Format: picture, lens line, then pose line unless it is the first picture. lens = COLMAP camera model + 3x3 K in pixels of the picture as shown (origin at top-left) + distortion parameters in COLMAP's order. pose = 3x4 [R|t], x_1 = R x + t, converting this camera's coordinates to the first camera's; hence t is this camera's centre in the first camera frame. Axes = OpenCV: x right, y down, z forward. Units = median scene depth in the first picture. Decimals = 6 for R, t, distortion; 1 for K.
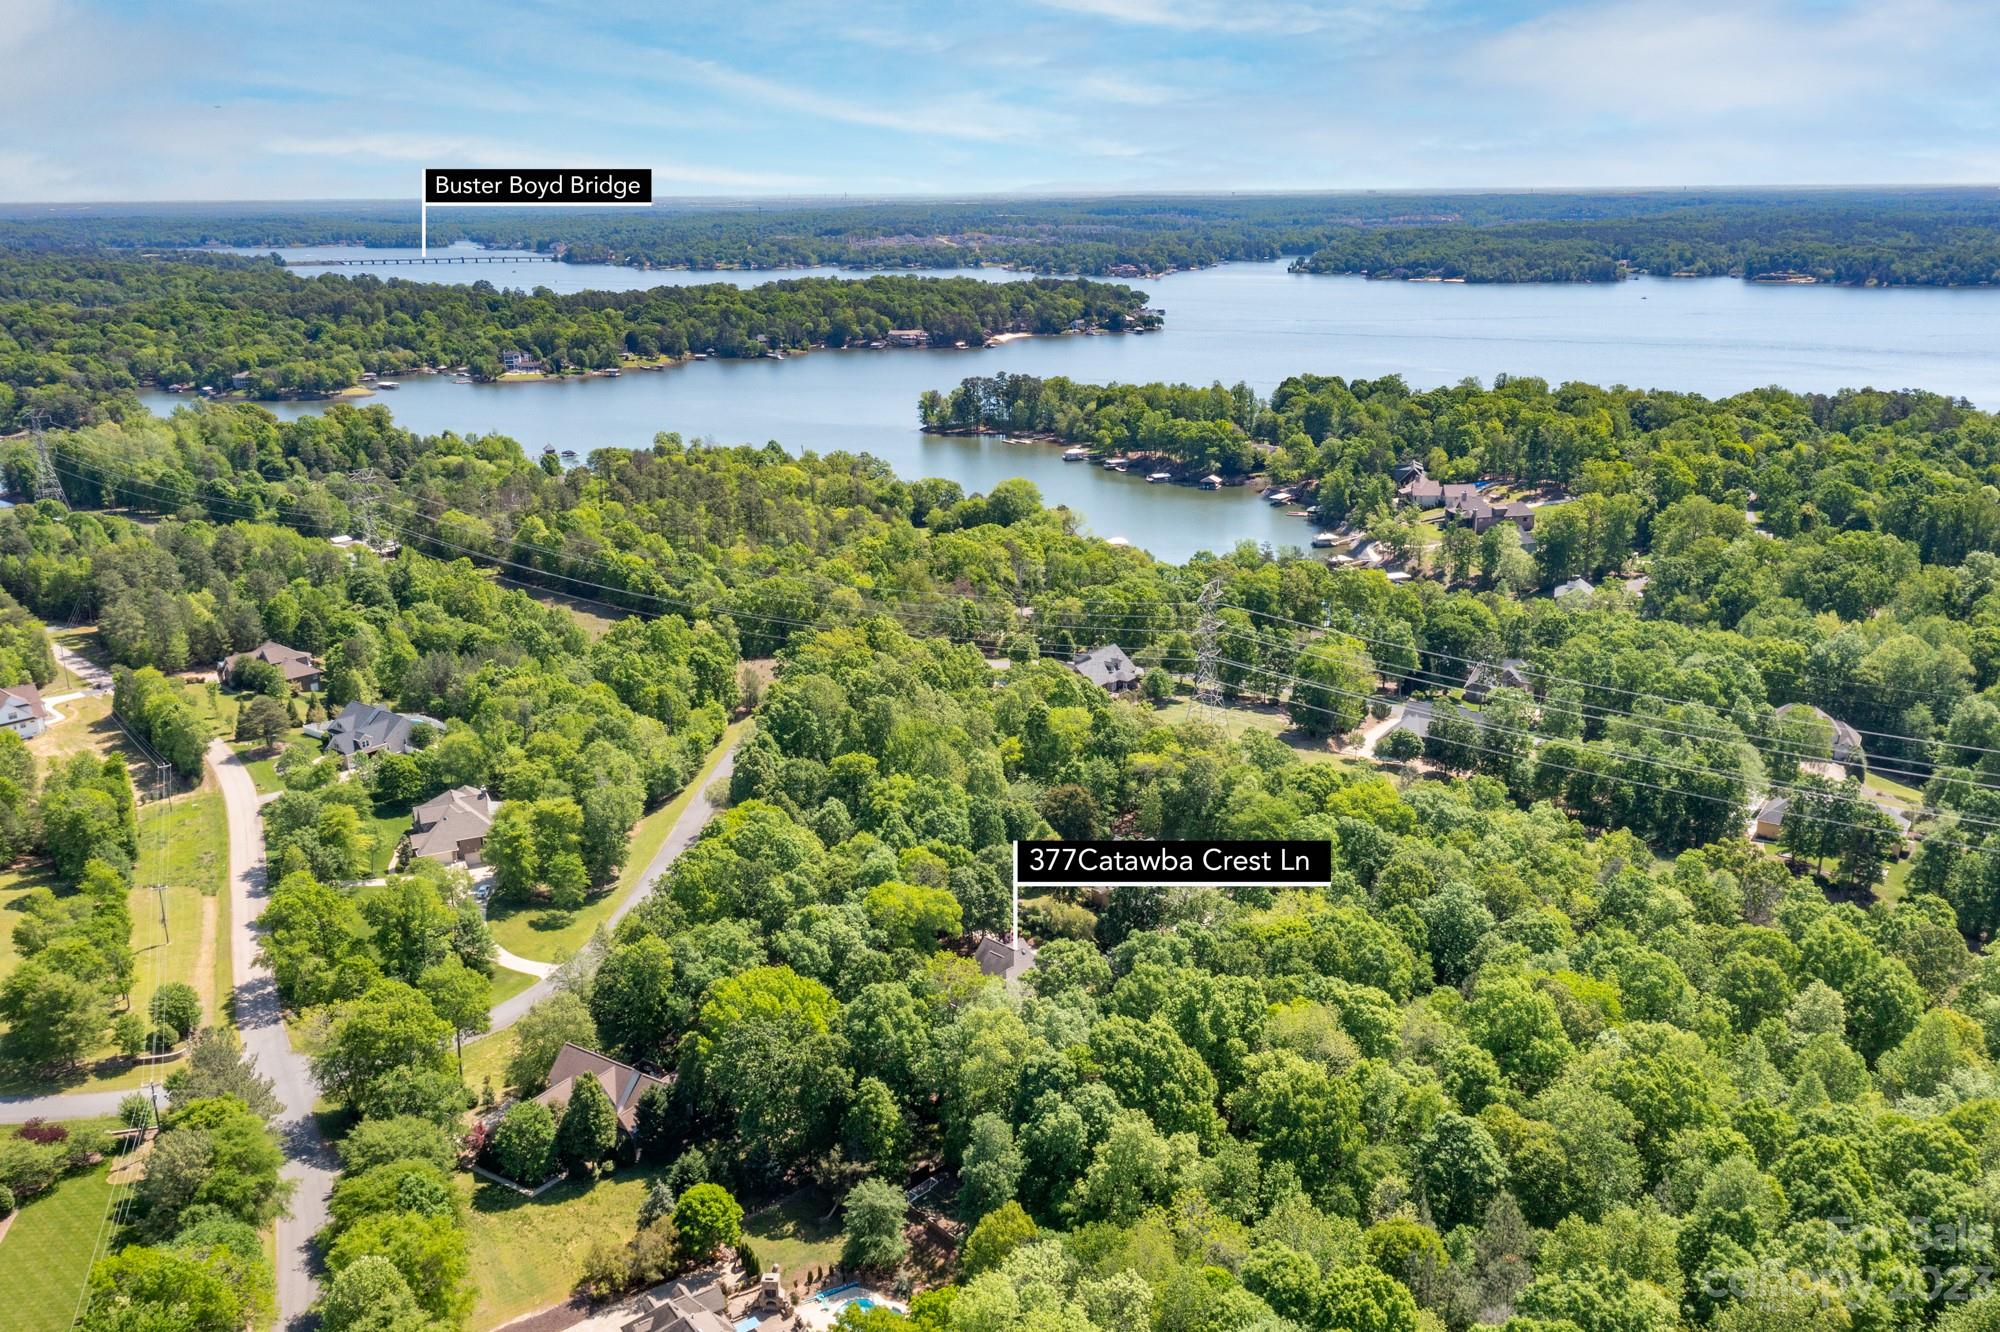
lens RADIAL K [[1605.8, 0, 1000.0], [0, 1605.8, 666.0], [0, 0, 1]] dist [-0.003403, 0.006970]
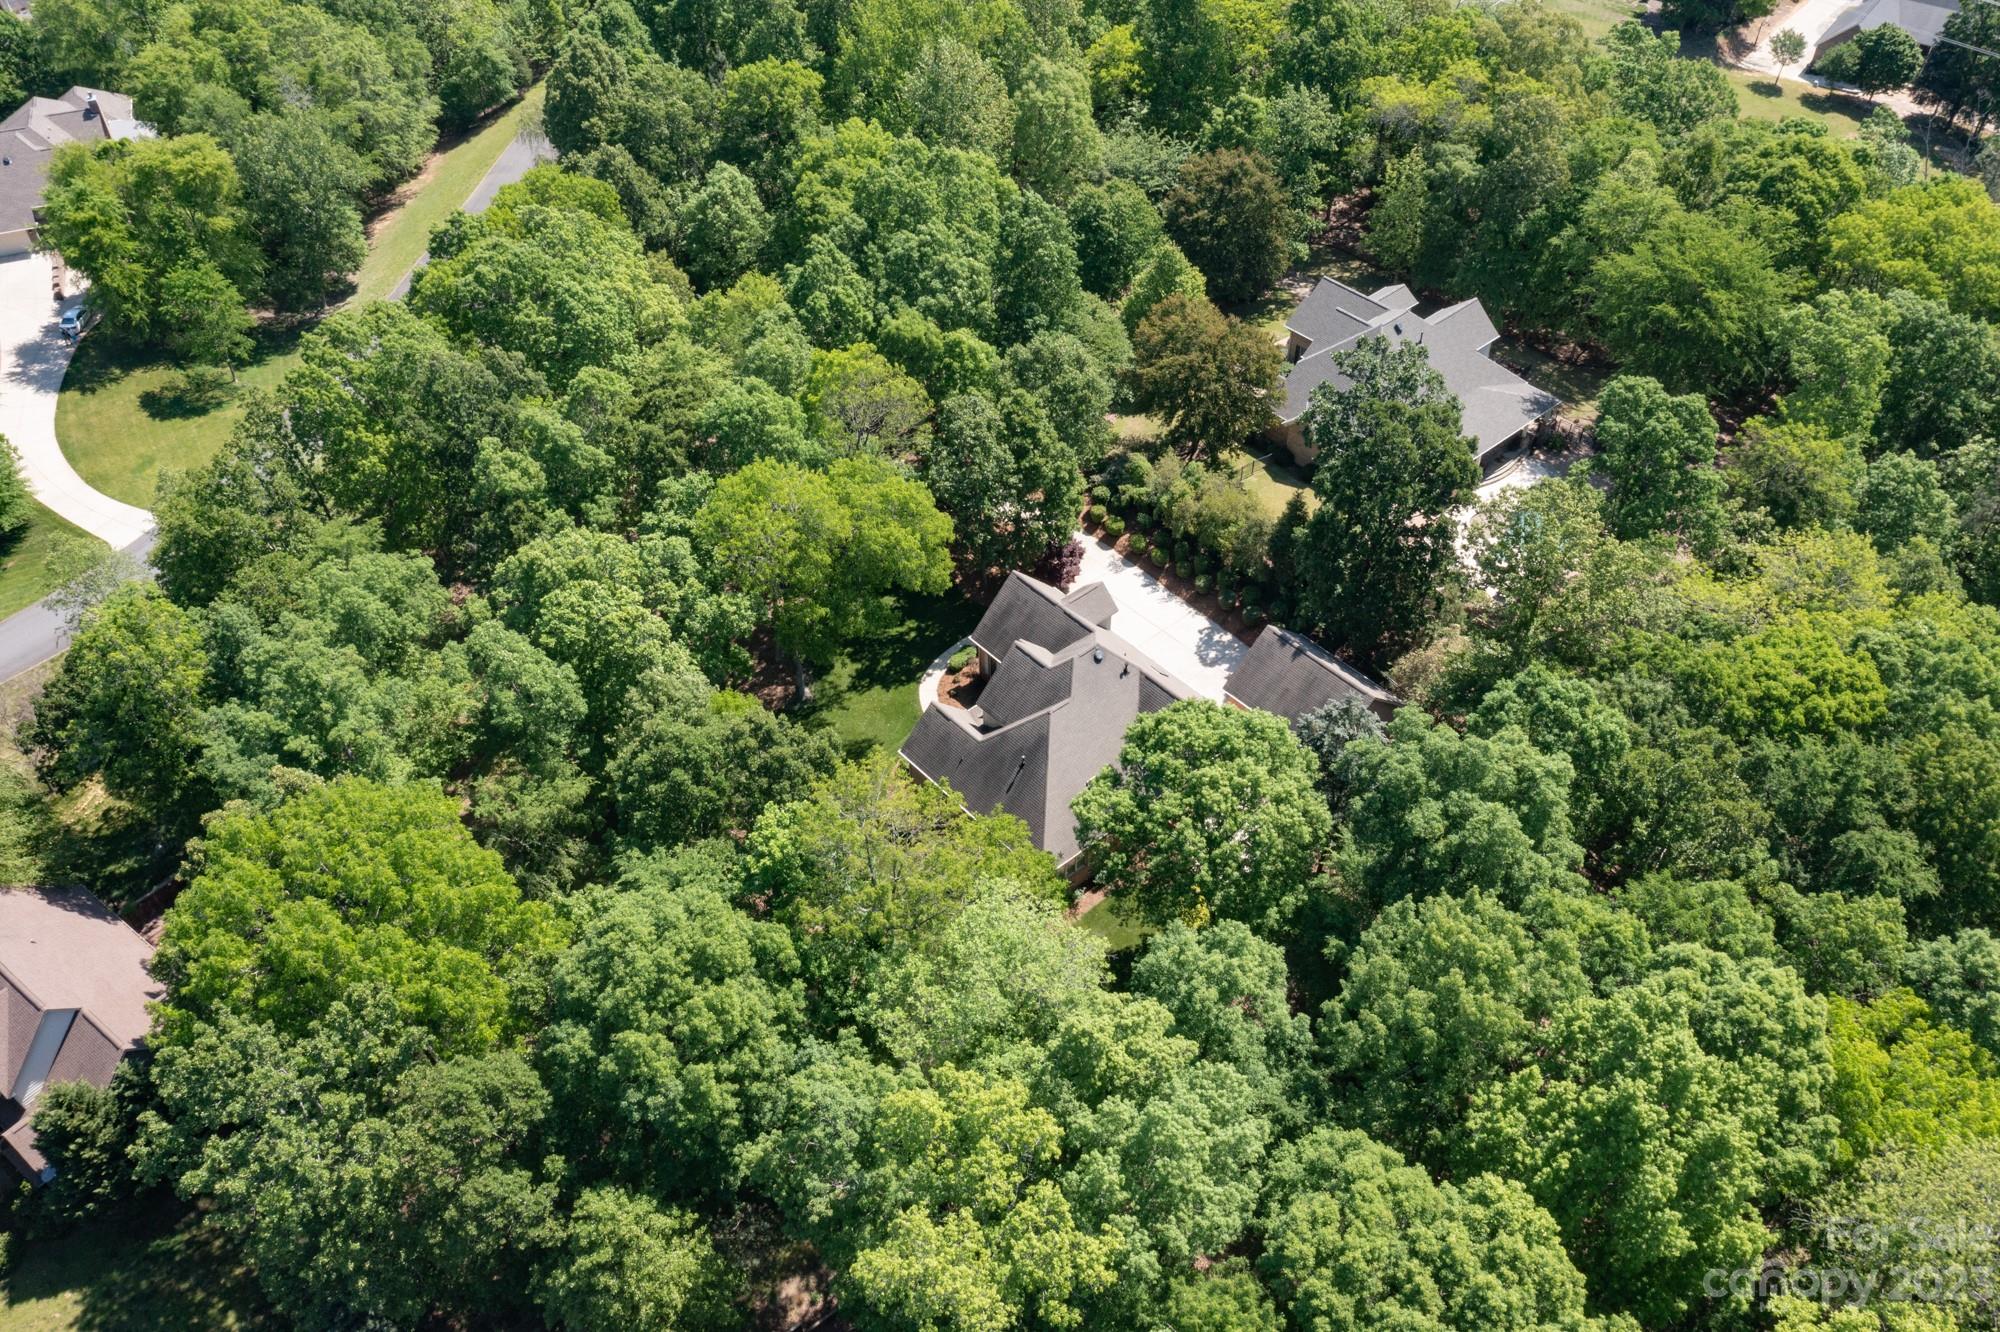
lens RADIAL K [[1554.4, 0, 1000.0], [0, 1554.4, 666.0], [0, 0, 1]] dist [-0.003105, -0.001442]
pose [[0.996725, 0.058678, -0.055649, 0.002663], [-0.026890, 0.889456, 0.456229, 0.000893], [0.076268, -0.453239, 0.888120, 0.142852]]
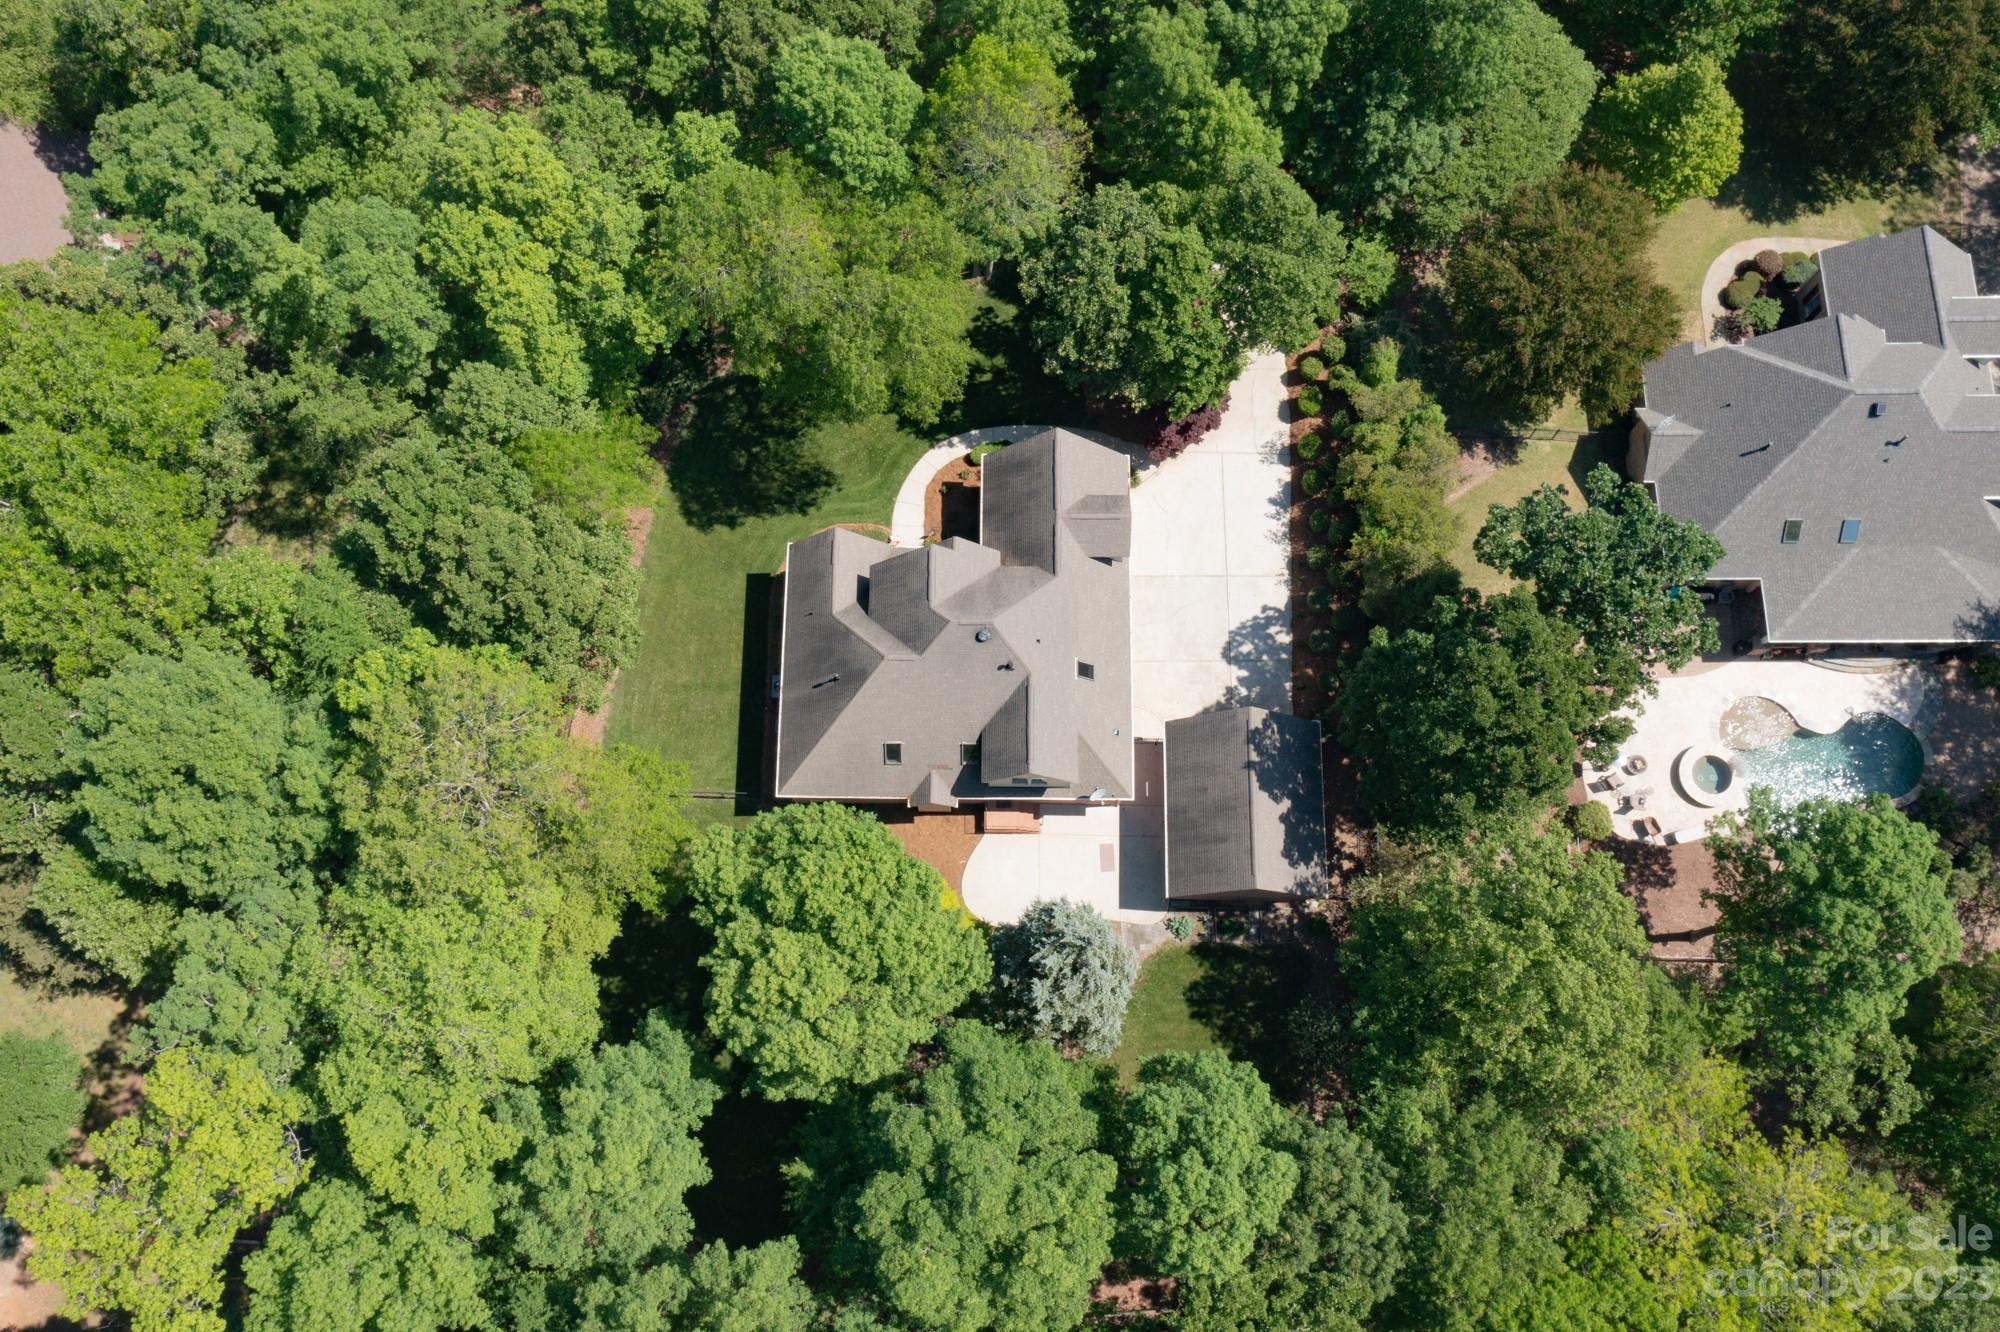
lens RADIAL K [[1554.4, 0, 1000.0], [0, 1554.4, 666.0], [0, 0, 1]] dist [-0.003105, -0.001442]
pose [[0.689684, 0.701384, -0.179988, 0.016455], [-0.212406, 0.433588, 0.875720, -0.017959], [0.692257, -0.565740, 0.448017, 0.189230]]
